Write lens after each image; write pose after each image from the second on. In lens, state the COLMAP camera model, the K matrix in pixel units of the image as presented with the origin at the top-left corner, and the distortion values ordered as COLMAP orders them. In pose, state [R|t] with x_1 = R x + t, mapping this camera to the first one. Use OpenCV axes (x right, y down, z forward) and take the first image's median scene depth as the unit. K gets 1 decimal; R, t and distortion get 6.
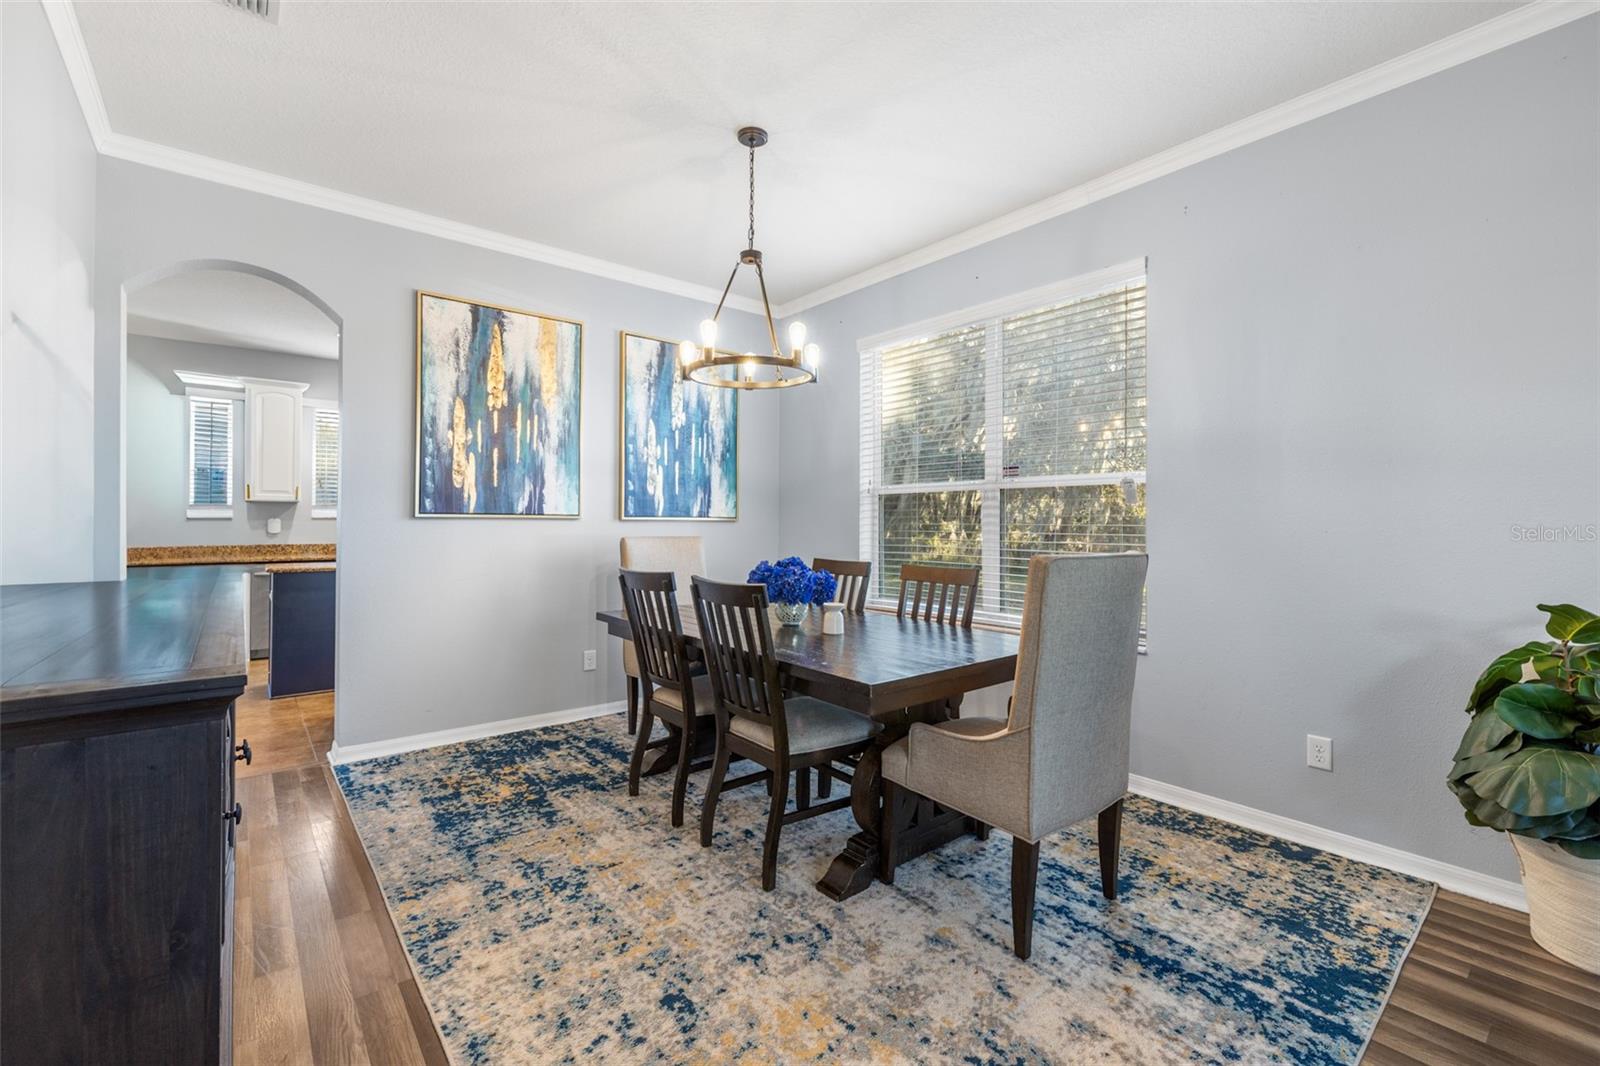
lens RADIAL K [[675.9, 0, 791.5], [0, 675.9, 539.5], [0, 0, 1]] dist [-0.000069, 0.000212]
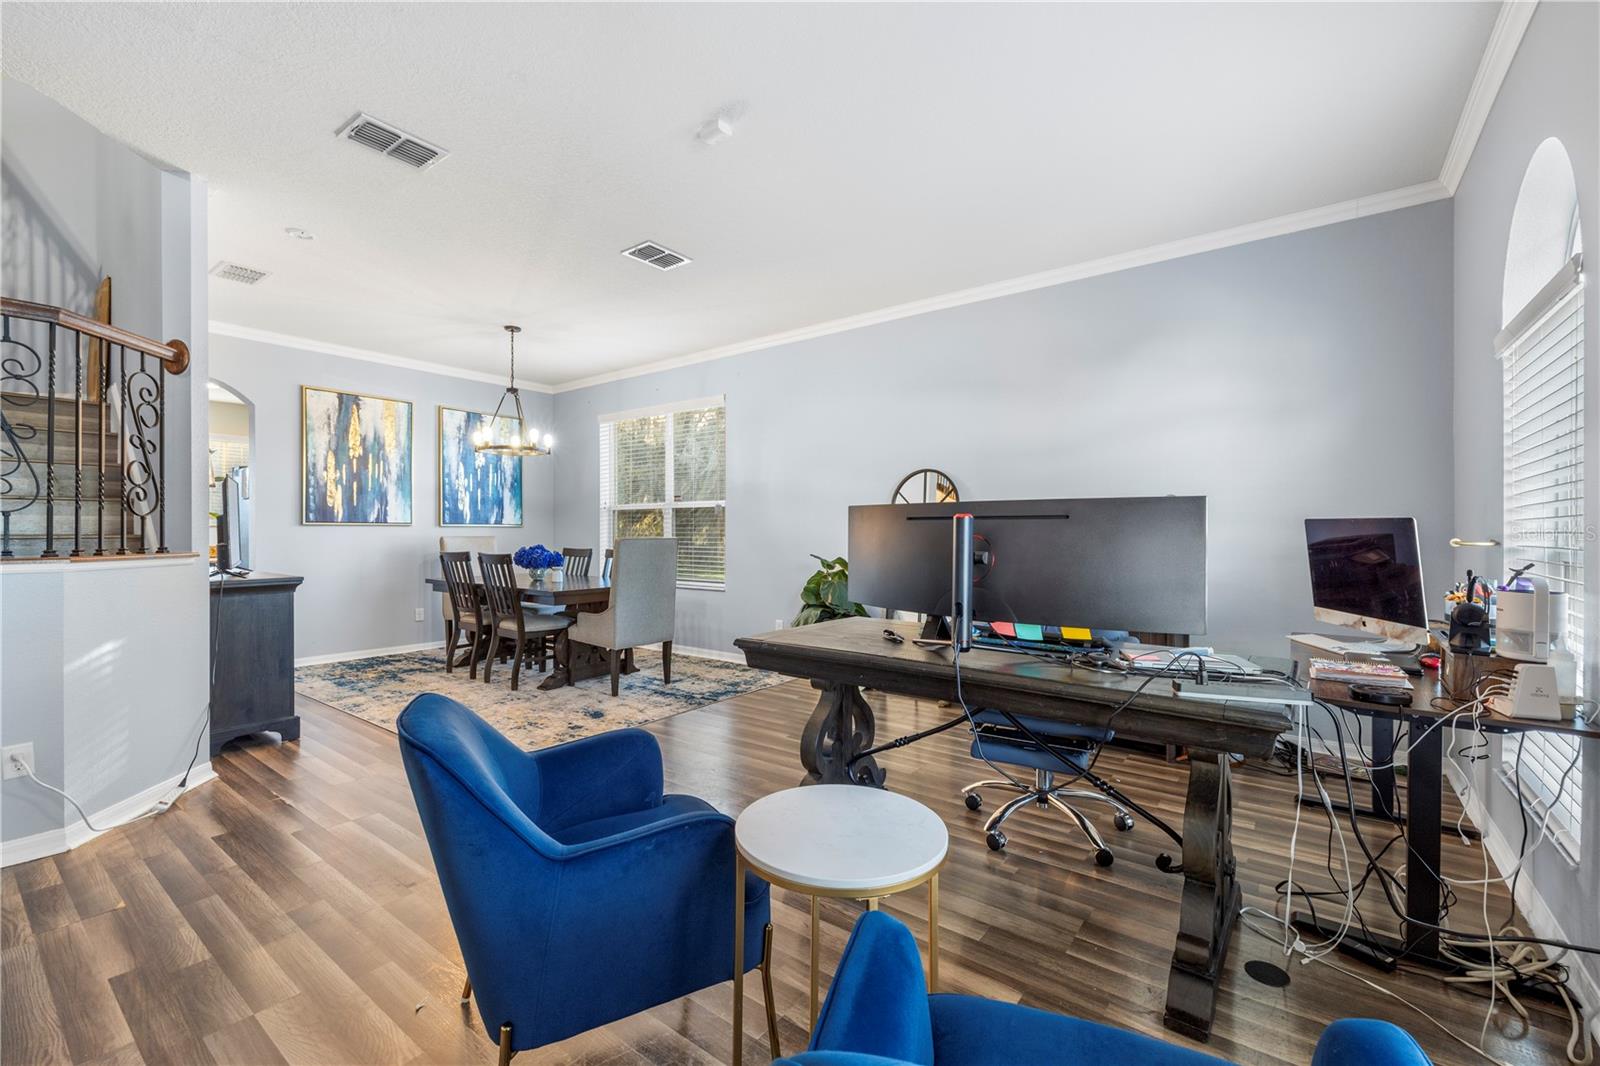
lens RADIAL K [[675.9, 0, 791.5], [0, 675.9, 539.5], [0, 0, 1]] dist [-0.000069, 0.000212]
pose [[0.972860, -0.008248, 0.231249, 0.204867], [0.010745, 0.999897, -0.009543, 0.029517], [-0.231147, 0.011769, 0.972848, -0.821453]]
